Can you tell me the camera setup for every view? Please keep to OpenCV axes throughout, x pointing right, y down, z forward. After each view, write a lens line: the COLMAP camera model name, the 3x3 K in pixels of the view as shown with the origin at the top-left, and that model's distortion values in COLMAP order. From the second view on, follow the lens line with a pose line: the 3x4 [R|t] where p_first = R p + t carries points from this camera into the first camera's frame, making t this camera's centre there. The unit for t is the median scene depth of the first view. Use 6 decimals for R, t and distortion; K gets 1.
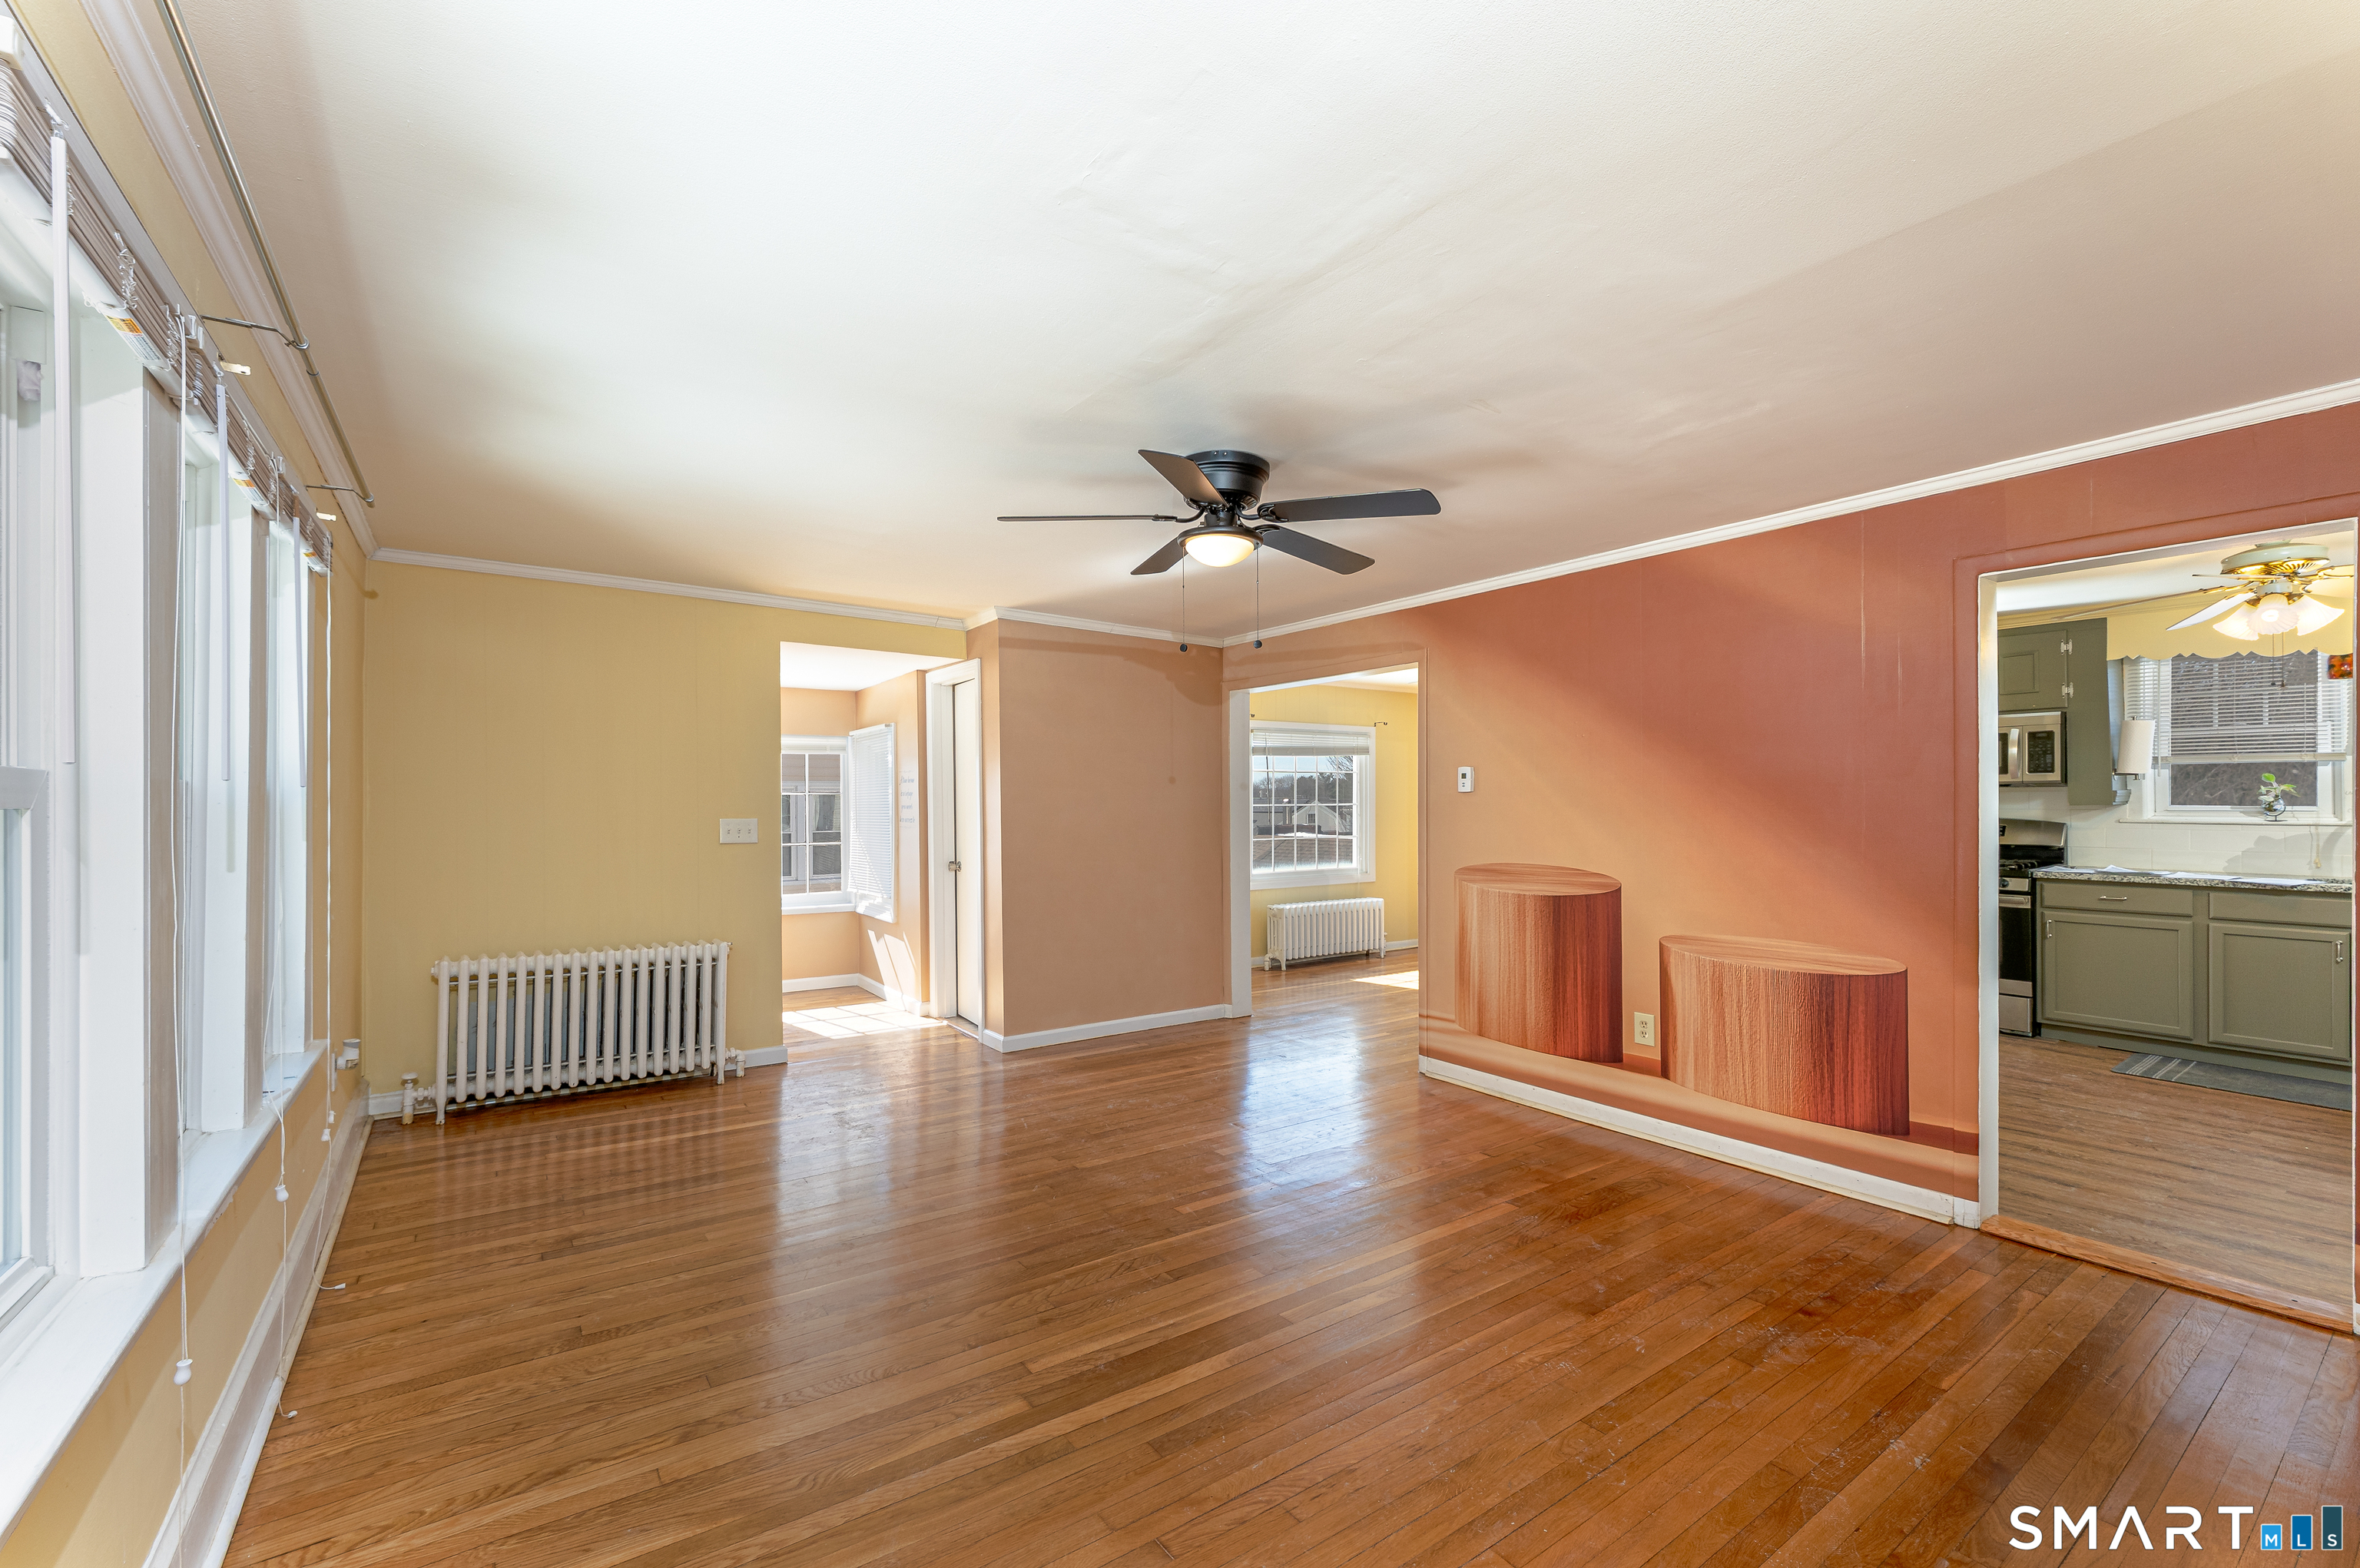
lens RADIAL K [[970.4, 0, 1183.1], [0, 970.4, 794.1], [0, 0, 1]] dist [0.005690, 0.000377]
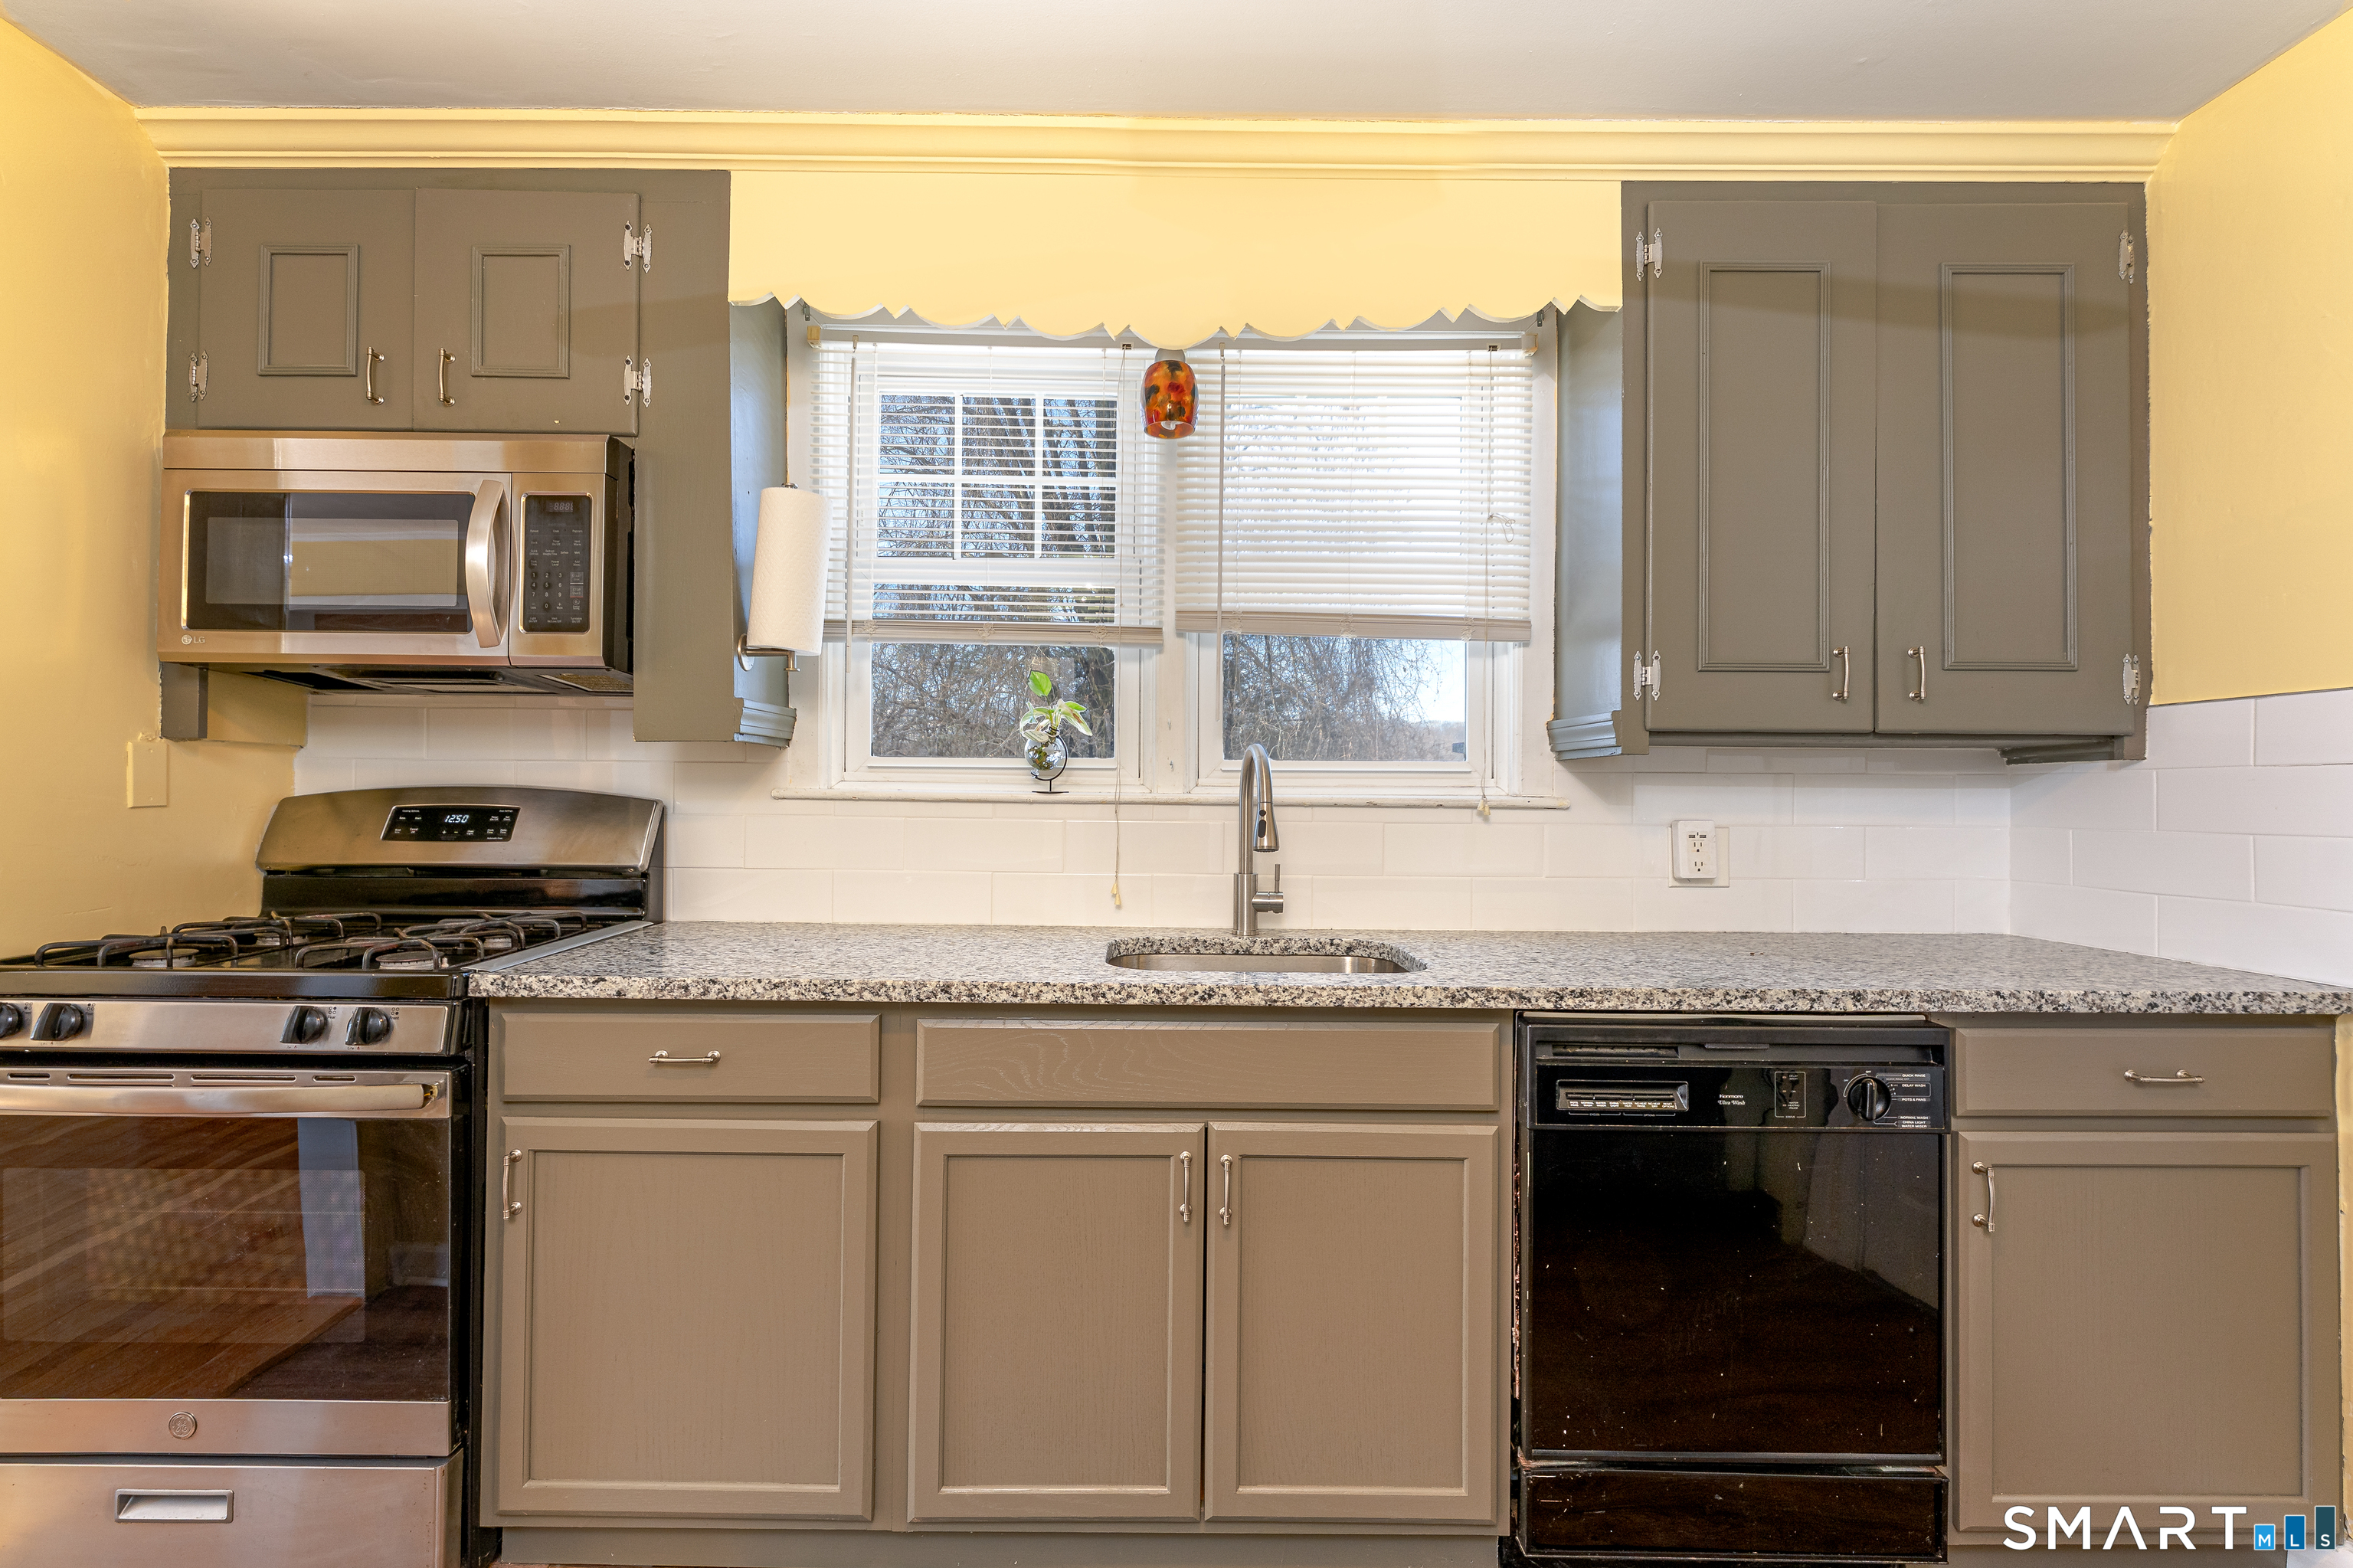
lens RADIAL K [[1073.2, 0, 1165.6], [0, 1073.2, 783.8], [0, 0, 1]] dist [0.006167, 0.000537]
pose [[0.541062, 0.024531, 0.840625, 0.859884], [-0.021957, 0.999646, -0.015039, 0.032413], [-0.840696, -0.010321, 0.541409, 0.804403]]
